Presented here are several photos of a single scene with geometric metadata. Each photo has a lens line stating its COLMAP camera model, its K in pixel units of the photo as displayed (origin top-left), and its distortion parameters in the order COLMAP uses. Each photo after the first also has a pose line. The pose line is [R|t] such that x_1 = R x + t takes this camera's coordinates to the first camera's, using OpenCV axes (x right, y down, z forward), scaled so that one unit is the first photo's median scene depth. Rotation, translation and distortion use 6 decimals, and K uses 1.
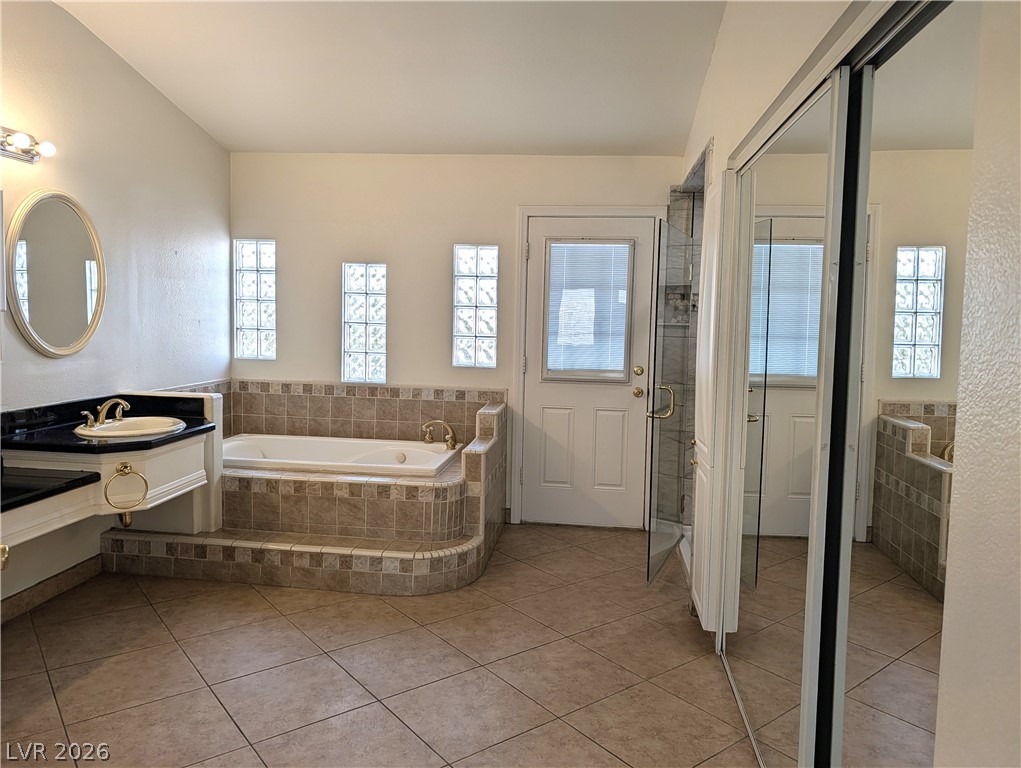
lens RADIAL K [[725.4, 0, 514.6], [0, 725.4, 368.9], [0, 0, 1]] dist [0.089455, -0.102905]
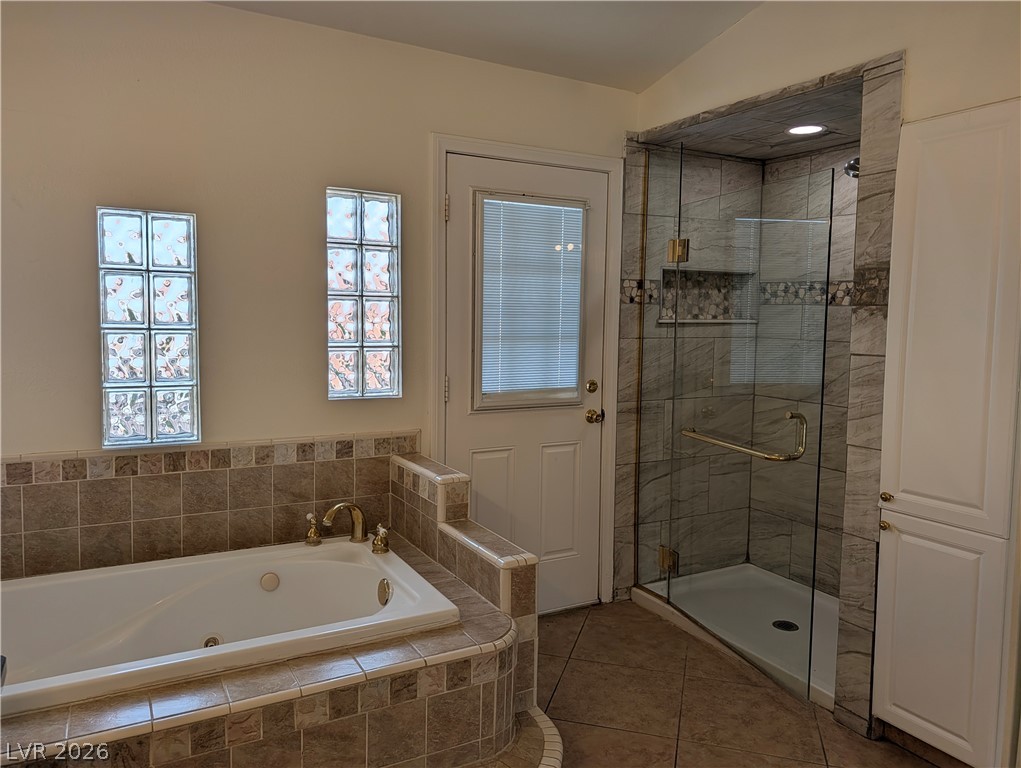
lens RADIAL K [[735.3, 0, 509.7], [0, 735.3, 372.2], [0, 0, 1]] dist [0.048974, -0.066201]
pose [[0.812607, -0.058973, 0.579820, -0.319550], [0.046366, 0.998256, 0.036551, -0.042371], [-0.580964, -0.002818, 0.813924, 0.461308]]
